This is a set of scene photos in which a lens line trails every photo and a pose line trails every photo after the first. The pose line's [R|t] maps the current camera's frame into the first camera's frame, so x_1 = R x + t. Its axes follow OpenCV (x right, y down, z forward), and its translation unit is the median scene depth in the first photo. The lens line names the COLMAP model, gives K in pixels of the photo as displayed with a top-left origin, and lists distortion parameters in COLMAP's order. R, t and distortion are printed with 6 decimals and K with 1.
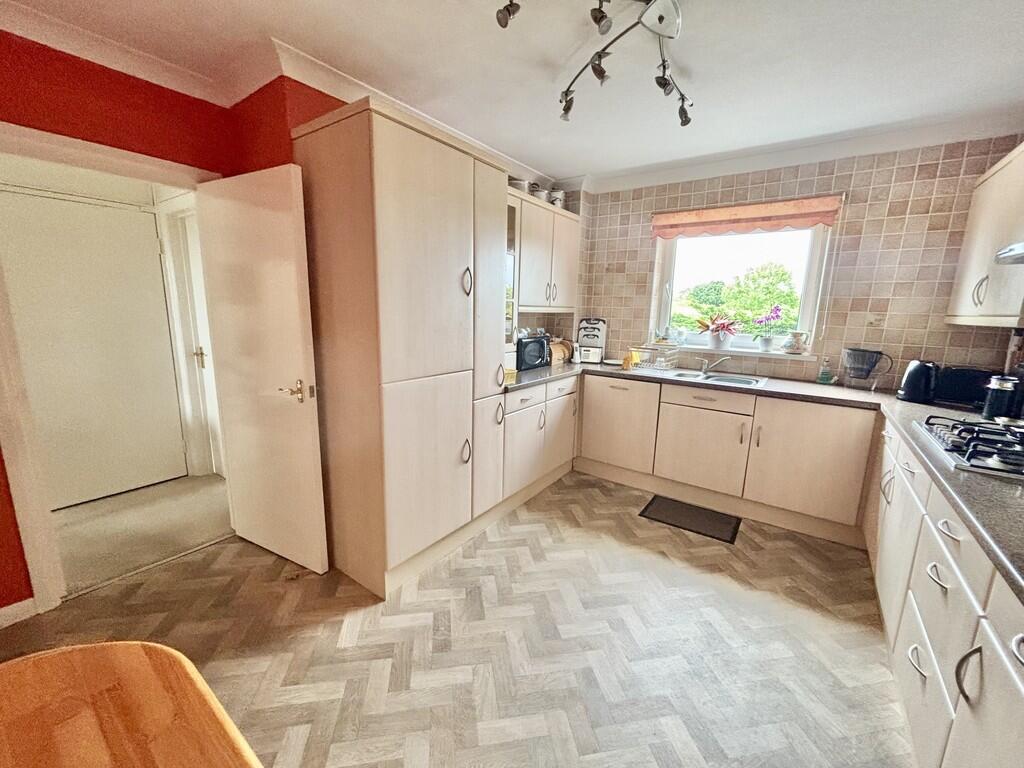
lens RADIAL K [[413.1, 0, 514.2], [0, 413.1, 383.8], [0, 0, 1]] dist [0.001316, 0.000887]
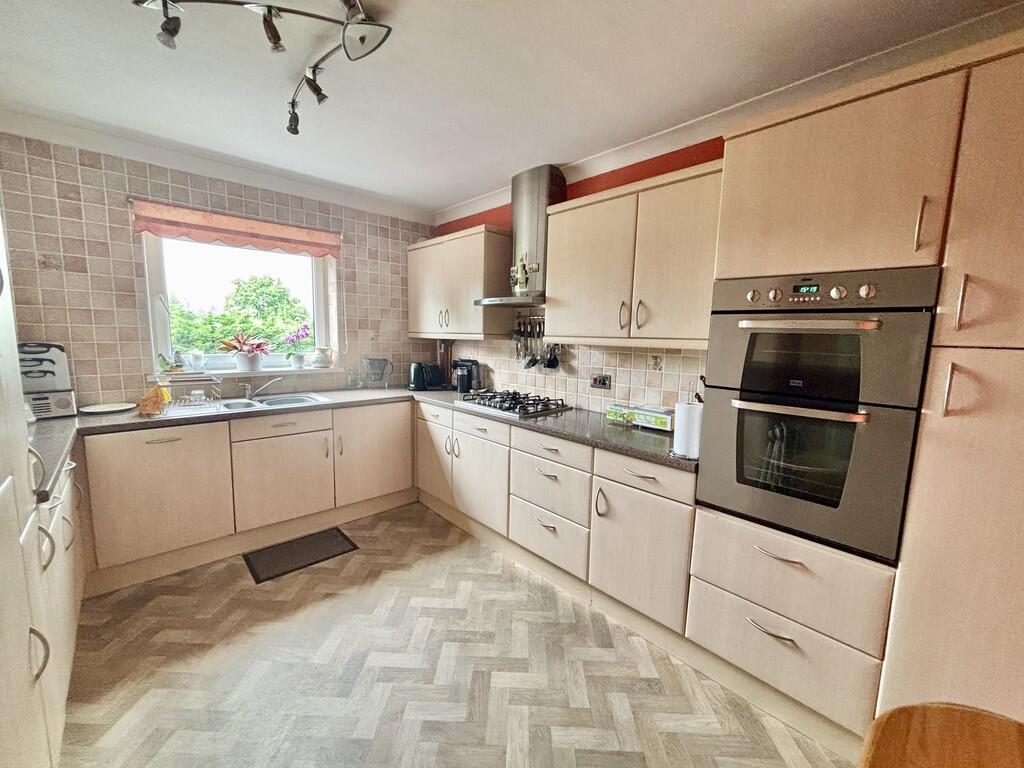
lens RADIAL K [[413.1, 0, 513.2], [0, 413.1, 382.8], [0, 0, 1]] dist [0.001316, 0.000887]
pose [[0.207152, -0.139635, 0.968292, -0.331333], [0.165935, 0.980435, 0.105886, -0.071881], [-0.964134, 0.138739, 0.226269, 0.288065]]
